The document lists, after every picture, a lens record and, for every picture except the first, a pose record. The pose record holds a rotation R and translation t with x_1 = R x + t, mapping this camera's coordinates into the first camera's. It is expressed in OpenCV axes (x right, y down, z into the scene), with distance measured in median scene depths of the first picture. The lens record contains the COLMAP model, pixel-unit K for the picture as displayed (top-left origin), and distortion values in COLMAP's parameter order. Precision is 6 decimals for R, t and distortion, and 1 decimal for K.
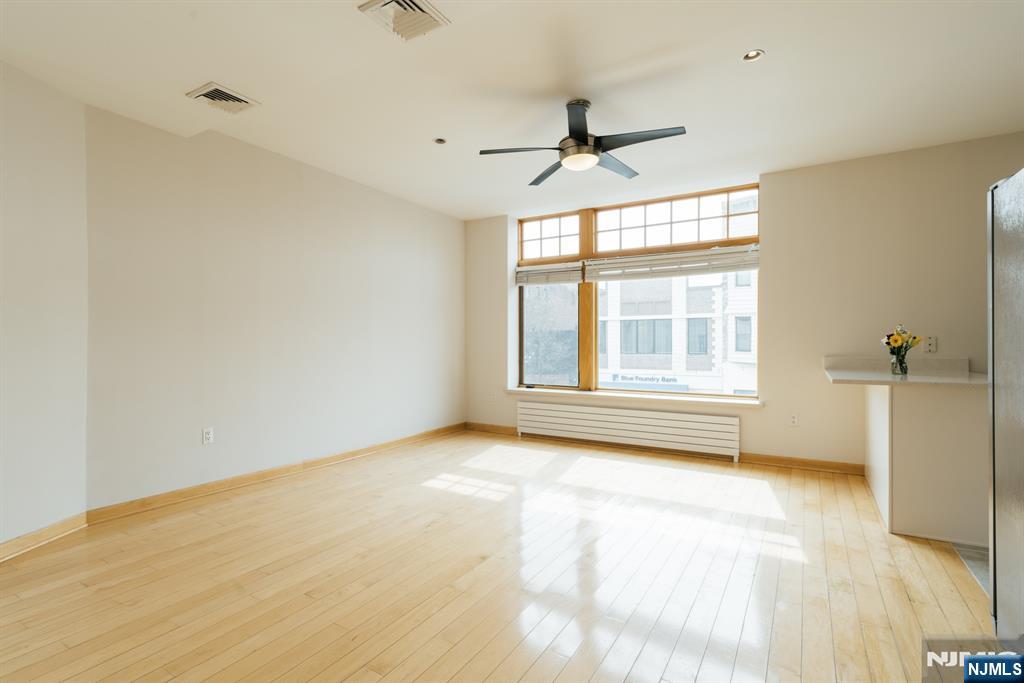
lens RADIAL K [[485.9, 0, 510.3], [0, 485.9, 343.5], [0, 0, 1]] dist [0.012072, -0.000352]
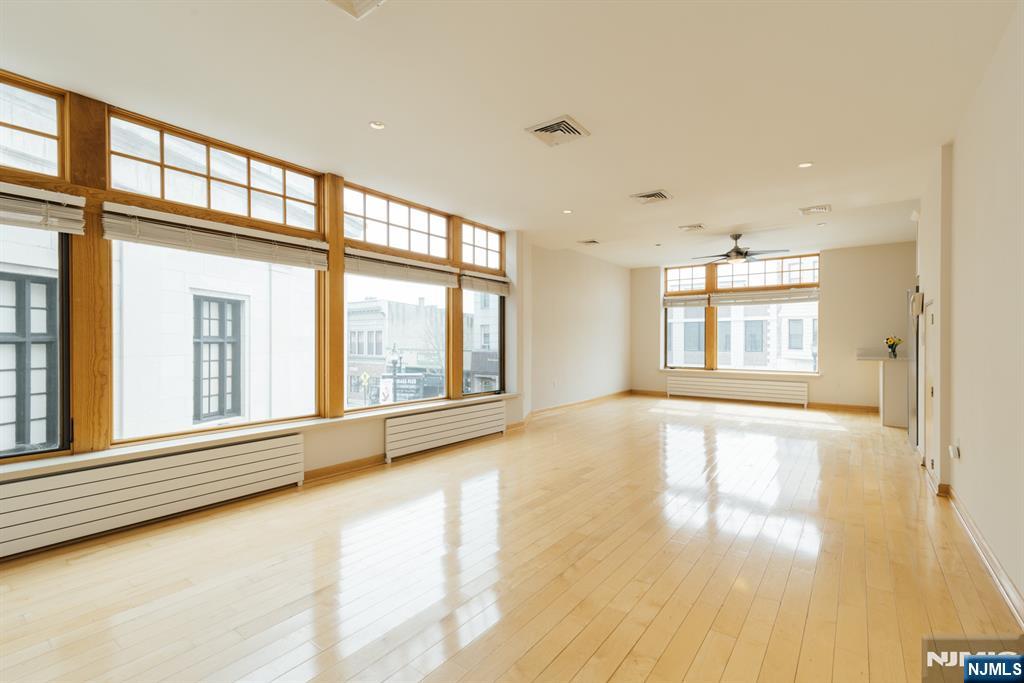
lens RADIAL K [[461.7, 0, 511.4], [0, 461.7, 344.8], [0, 0, 1]] dist [0.011309, 0.000116]
pose [[0.995582, 0.001728, -0.093877, -0.388299], [-0.001164, 0.999981, 0.006061, -0.000904], [0.093886, -0.005925, 0.995565, -0.686482]]
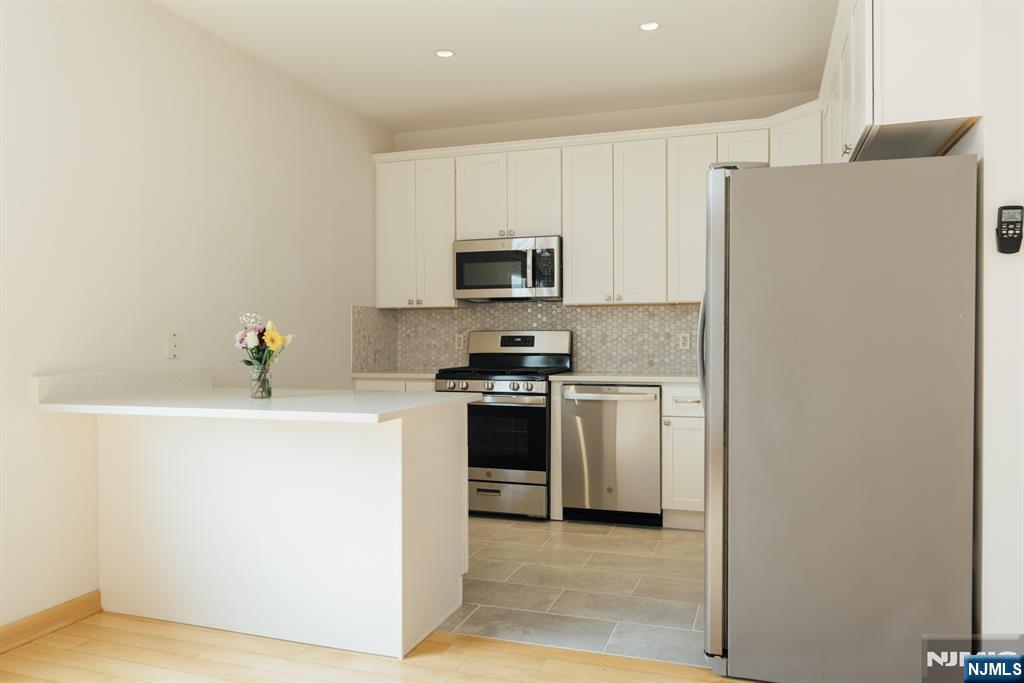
lens RADIAL K [[735.2, 0, 512.3], [0, 735.2, 346.3], [0, 0, 1]] dist [0.004184, 0.001698]
pose [[-0.217260, -0.008923, 0.976073, -0.072205], [0.002756, 0.999949, 0.009754, -0.003824], [-0.976110, 0.004809, -0.217225, 0.547749]]
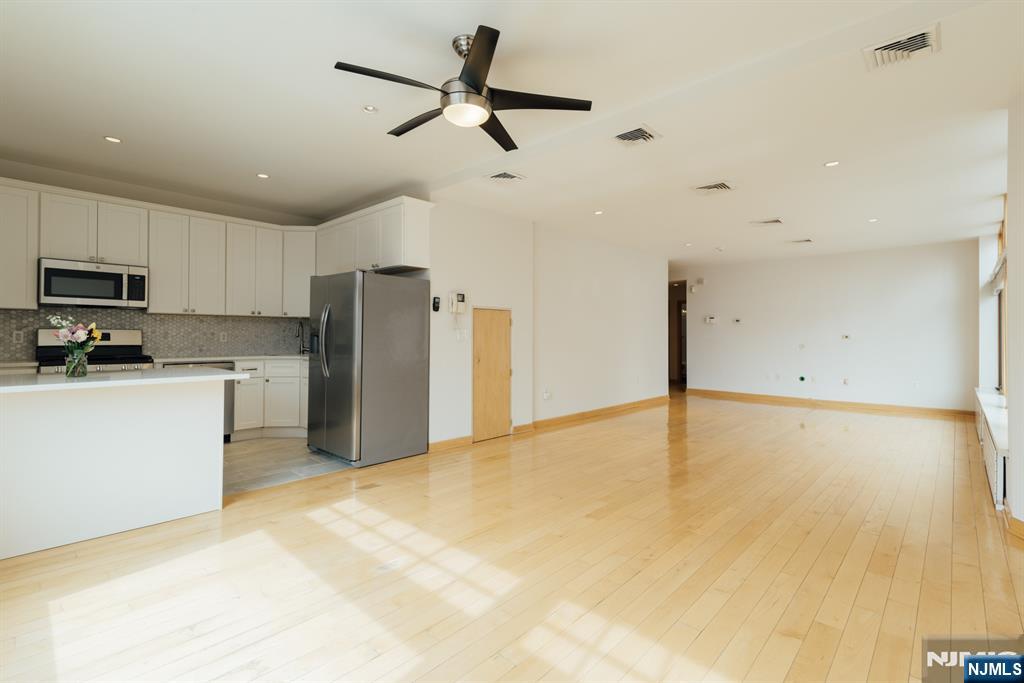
lens RADIAL K [[469.4, 0, 514.4], [0, 469.4, 330.4], [0, 0, 1]] dist [0.017363, -0.000253]
pose [[-0.979505, -0.001703, 0.201413, -0.050373], [-0.004261, 0.999916, -0.012268, -0.005205], [-0.201375, -0.012875, -0.979430, 0.996033]]
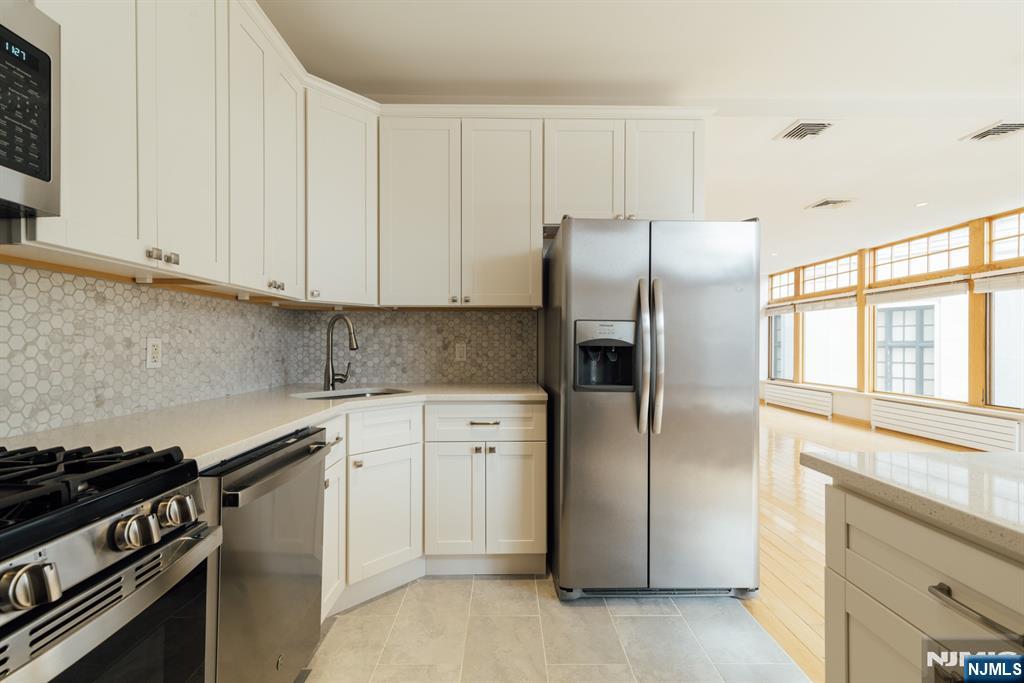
lens RADIAL K [[461.7, 0, 511.4], [0, 461.7, 344.8], [0, 0, 1]] dist [0.011309, 0.000116]
pose [[-0.845000, -0.000722, -0.534766, 0.701682], [-0.000394, 1.000000, -0.000728, -0.006316], [0.534766, -0.000405, -0.845000, 0.542562]]
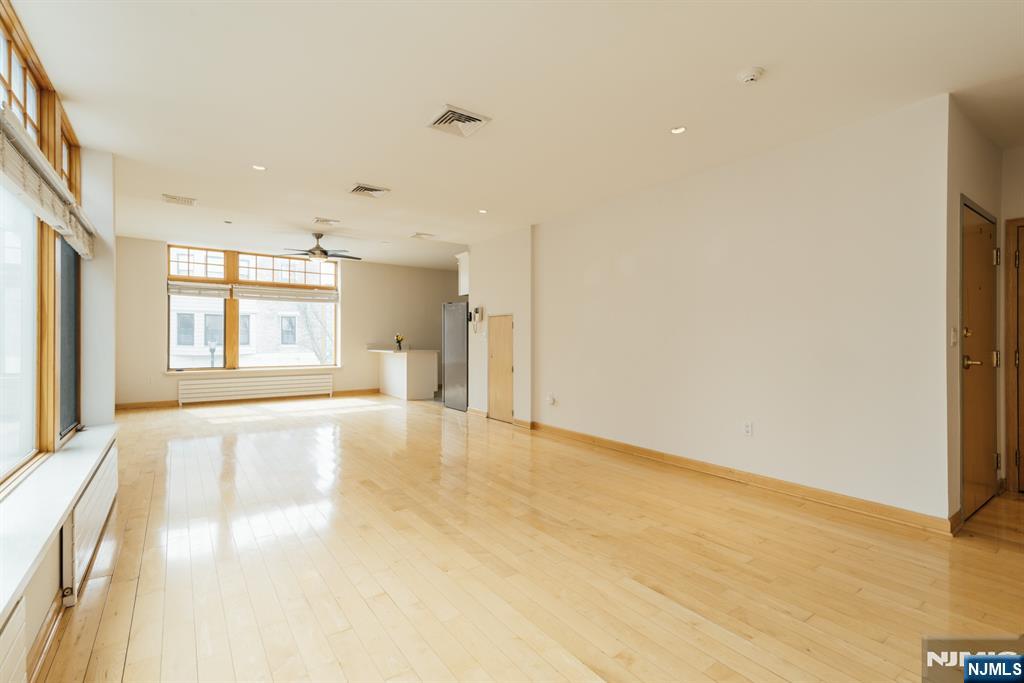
lens RADIAL K [[463.9, 0, 514.1], [0, 463.9, 338.0], [0, 0, 1]] dist [0.016660, -0.000569]
pose [[0.389333, 0.002313, 0.921094, -0.856931], [-0.002962, 0.999995, -0.001259, -0.002565], [-0.921092, -0.002238, 0.389338, -0.395020]]
